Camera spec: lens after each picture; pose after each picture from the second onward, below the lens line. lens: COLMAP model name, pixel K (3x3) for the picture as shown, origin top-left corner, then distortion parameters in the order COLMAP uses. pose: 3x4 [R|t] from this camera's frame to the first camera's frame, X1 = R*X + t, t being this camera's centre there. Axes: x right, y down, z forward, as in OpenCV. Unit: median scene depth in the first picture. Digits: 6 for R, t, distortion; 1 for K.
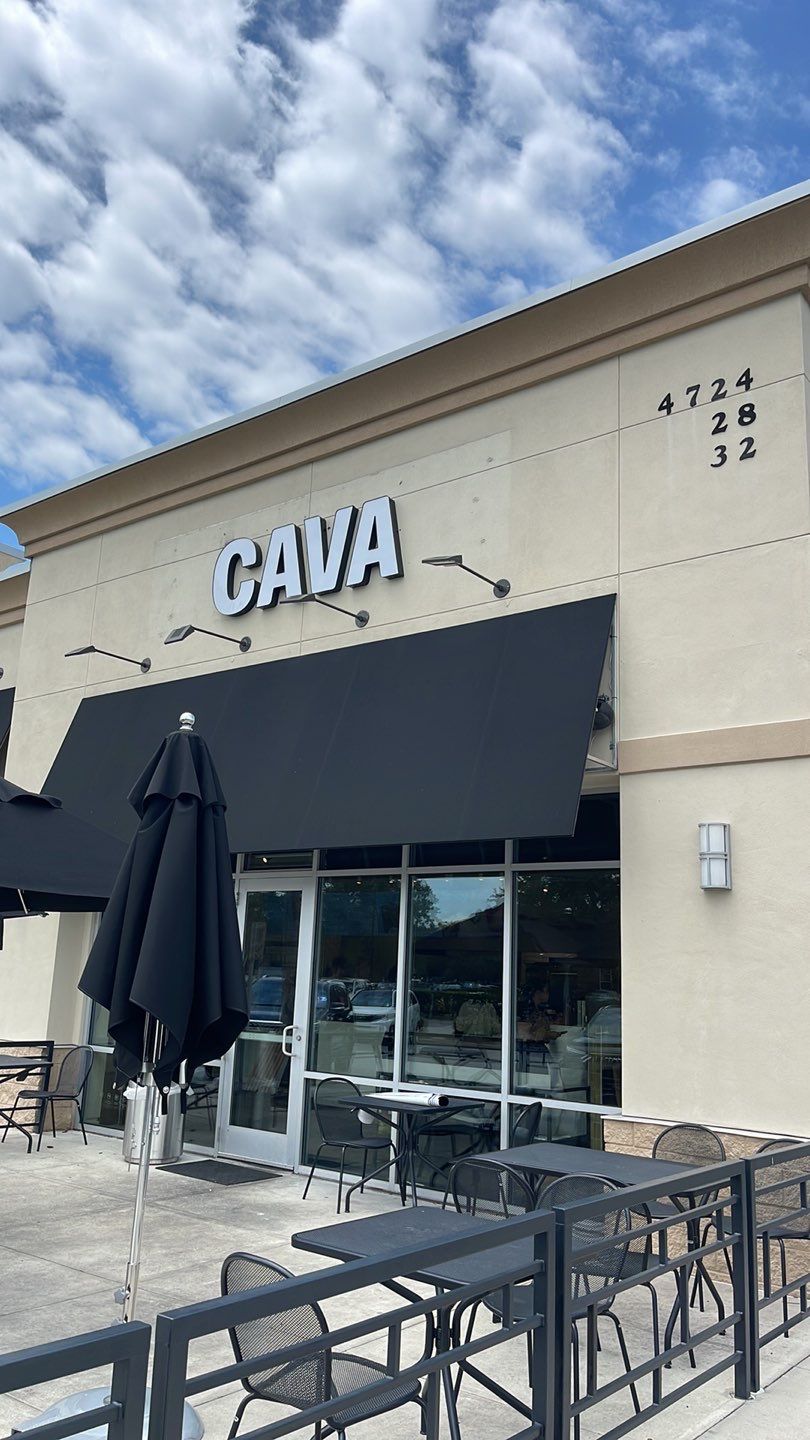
lens RADIAL K [[1105.1, 0, 399.3], [0, 1105.1, 744.0], [0, 0, 1]] dist [0.037852, -0.006531]
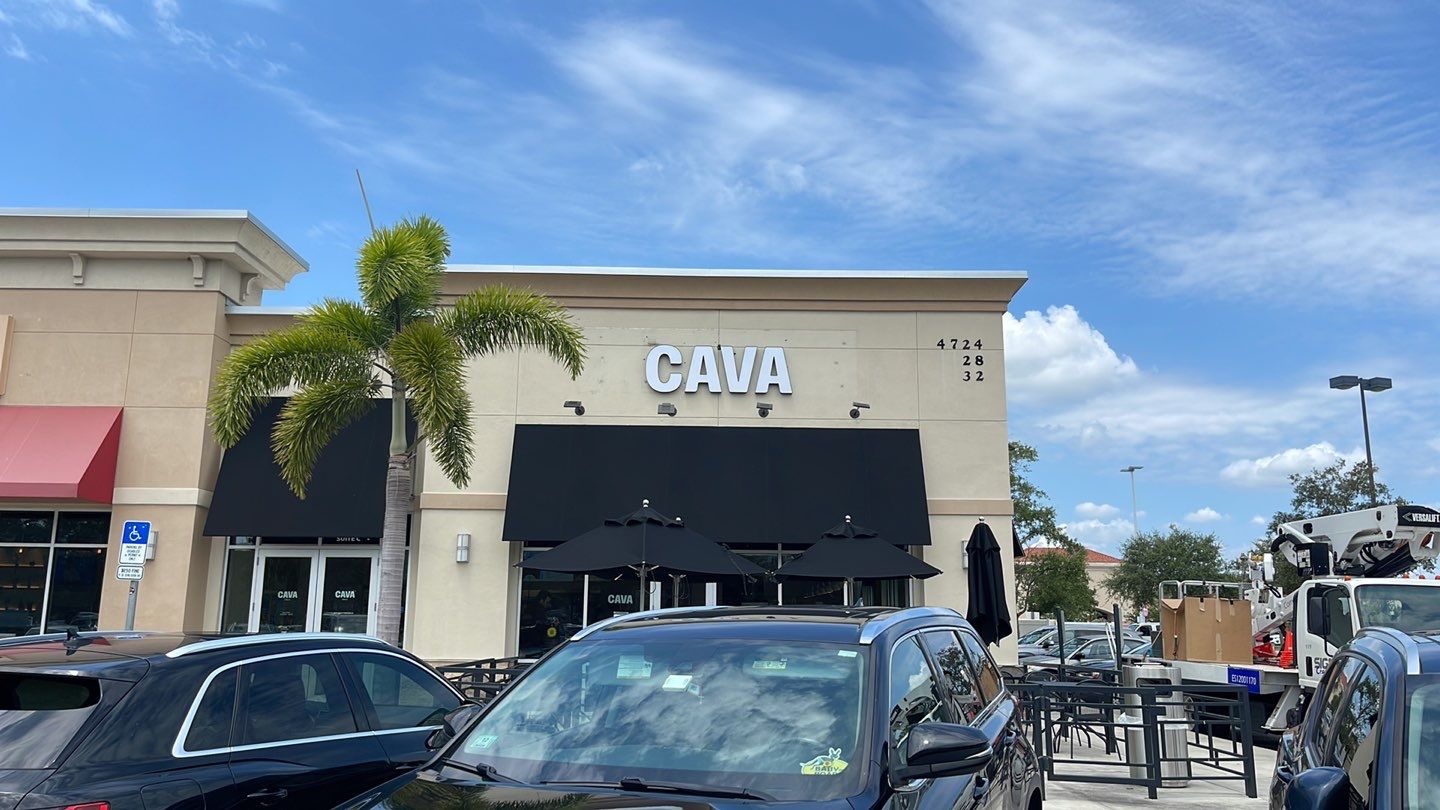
lens RADIAL K [[1133.8, 0, 723.1], [0, 1133.8, 427.6], [0, 0, 1]] dist [0.057260, -0.065608]
pose [[0.779797, 0.081467, 0.620709, -1.238233], [-0.110235, 0.993873, 0.008044, -0.096882], [-0.616251, -0.074696, 0.783999, -0.416634]]
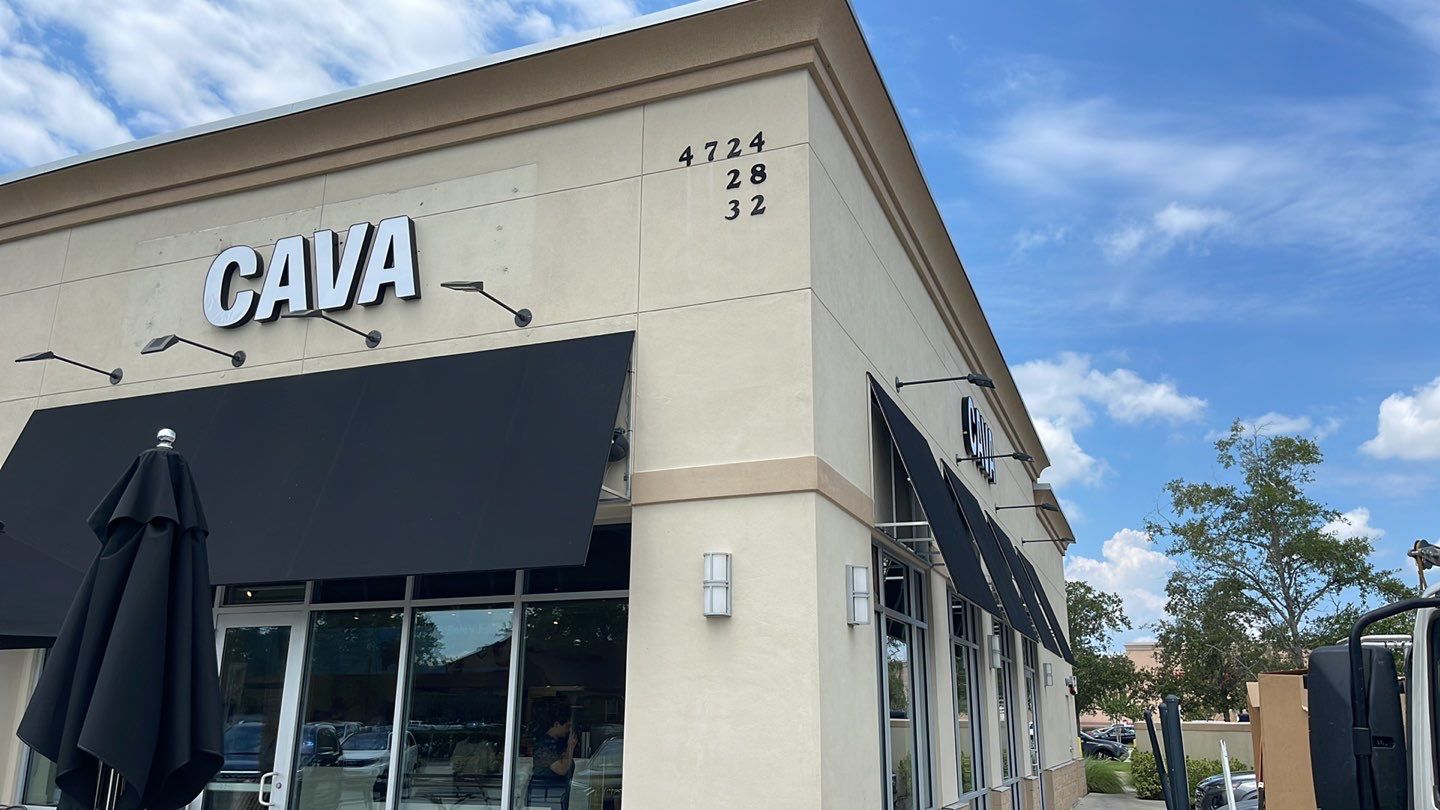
lens RADIAL K [[1133.8, 0, 723.1], [0, 1133.8, 427.6], [0, 0, 1]] dist [0.057260, -0.065608]
pose [[0.961504, 0.043745, 0.271285, -0.006992], [-0.029740, 0.998014, -0.055524, 0.009235], [-0.273175, 0.045319, 0.960896, -0.031299]]
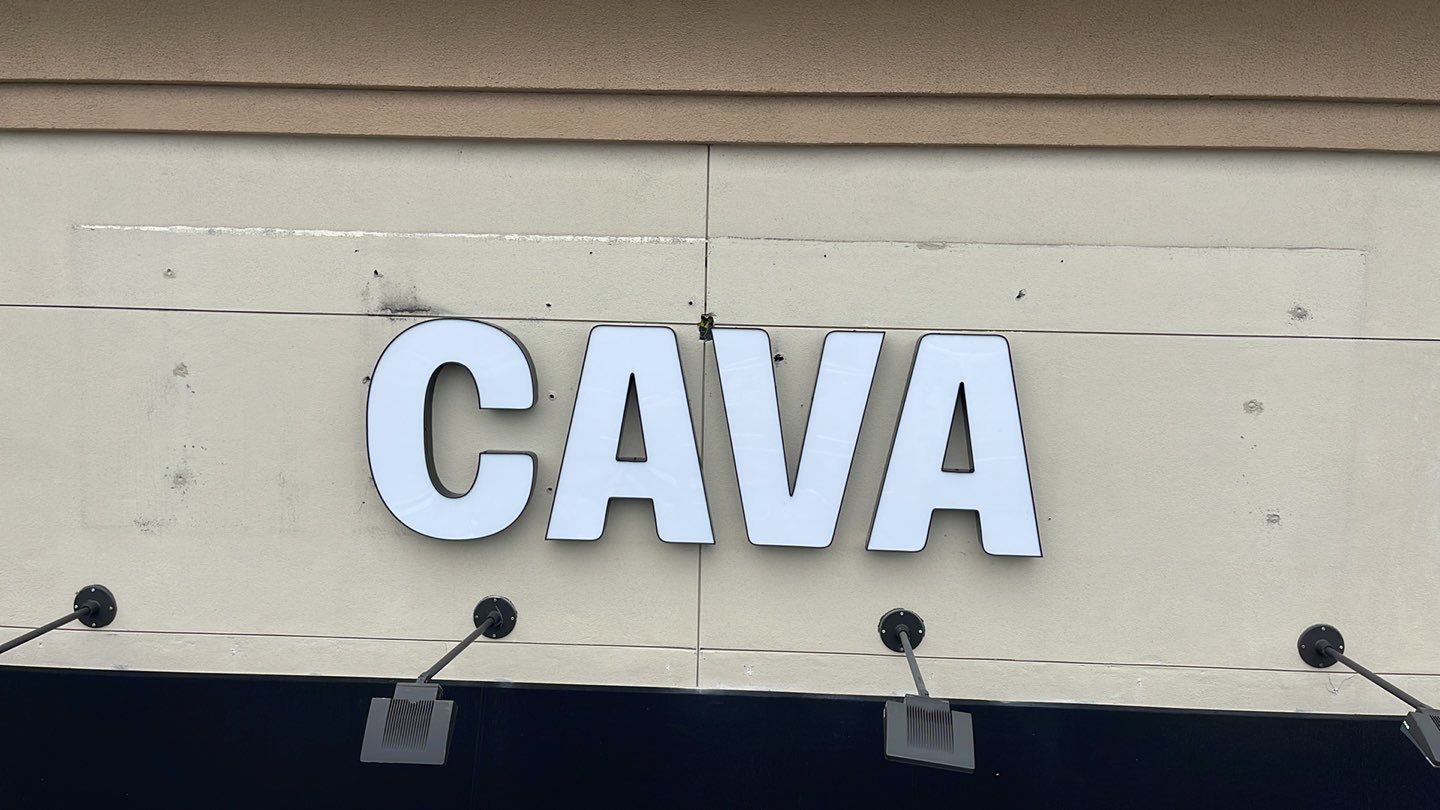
lens RADIAL K [[1105.1, 0, 720.0], [0, 1105.1, 405.0], [0, 0, 1]] dist [0.037852, -0.006531]
pose [[0.808463, -0.076170, 0.583597, -0.318286], [-0.116043, 0.951494, 0.284944, -0.300366], [-0.576993, -0.298089, 0.760409, 0.756984]]
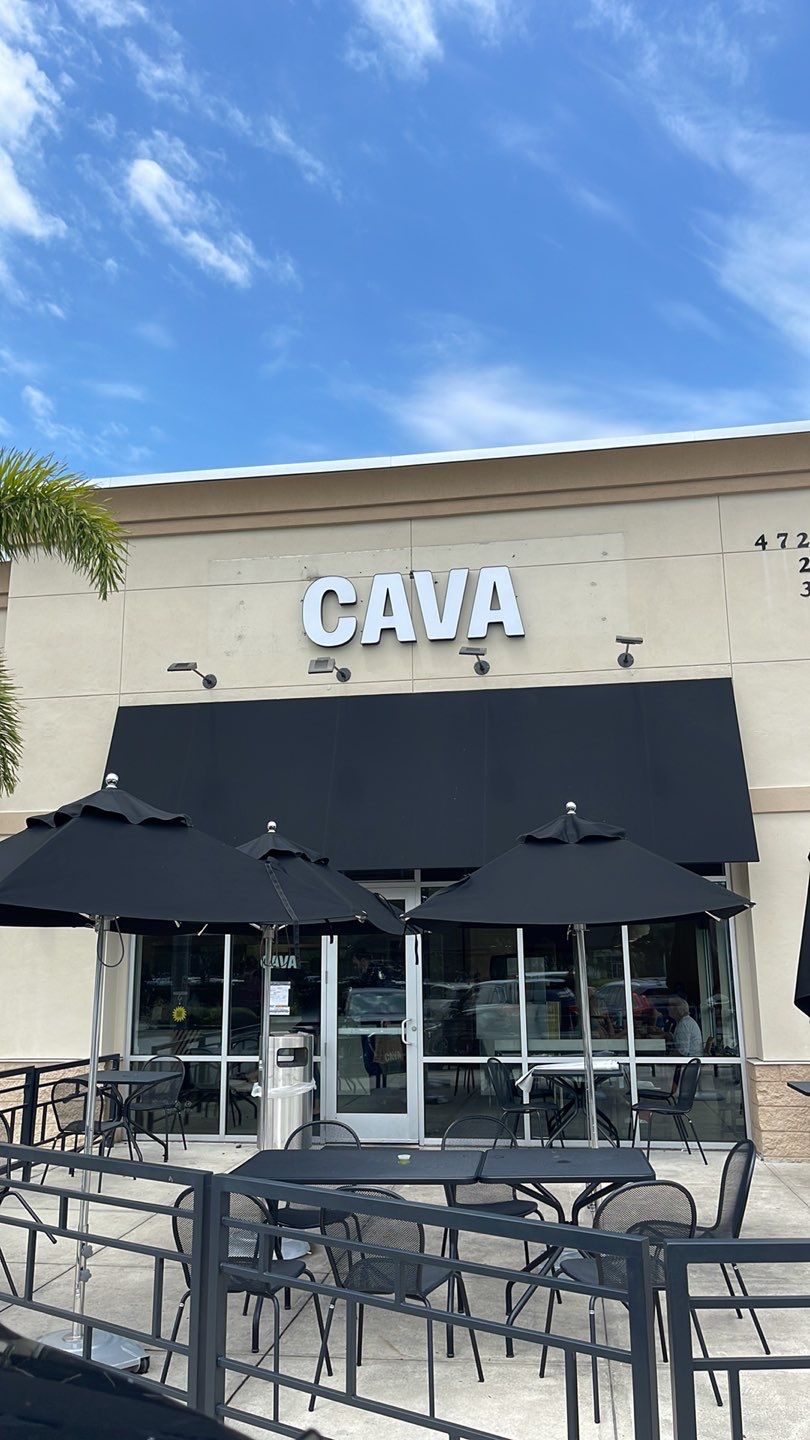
lens RADIAL K [[1133.8, 0, 403.5], [0, 1133.8, 742.4], [0, 0, 1]] dist [0.057260, -0.065608]
pose [[0.870062, 0.053804, 0.489997, -0.693964], [-0.058146, 0.998288, -0.006369, -0.021492], [-0.489501, -0.022949, 0.871701, -0.010923]]
